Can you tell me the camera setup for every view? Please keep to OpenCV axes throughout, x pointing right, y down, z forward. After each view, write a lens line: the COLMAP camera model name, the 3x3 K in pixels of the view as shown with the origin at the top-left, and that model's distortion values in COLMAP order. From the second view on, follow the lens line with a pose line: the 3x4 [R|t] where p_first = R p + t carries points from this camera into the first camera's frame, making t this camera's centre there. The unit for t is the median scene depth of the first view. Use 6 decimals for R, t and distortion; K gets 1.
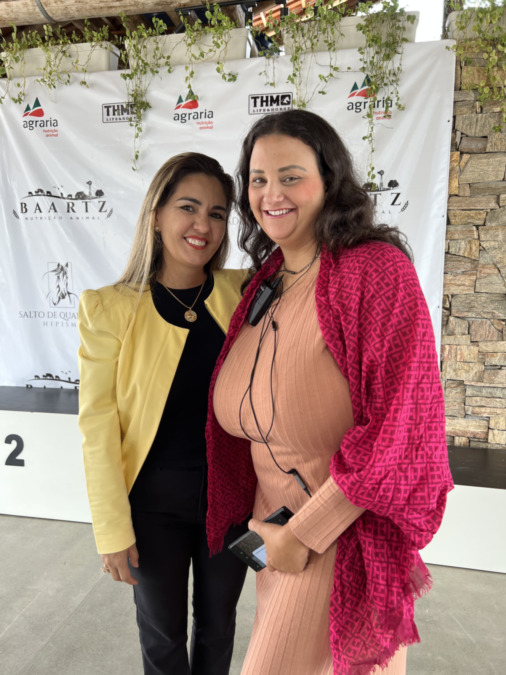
lens RADIAL K [[506.8, 0, 251.3], [0, 506.8, 339.4], [0, 0, 1]] dist [0.058111, -0.064911]
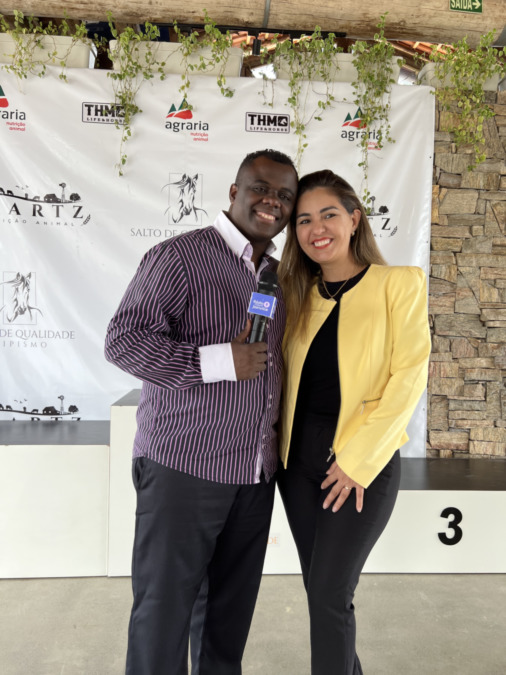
lens RADIAL K [[506.8, 0, 255.4], [0, 506.8, 336.2], [0, 0, 1]] dist [0.058111, -0.064911]
pose [[0.960480, 0.008711, 0.278213, -0.266823], [0.016574, 0.995947, -0.088401, 0.045800], [-0.277856, 0.089518, 0.956443, 0.084227]]
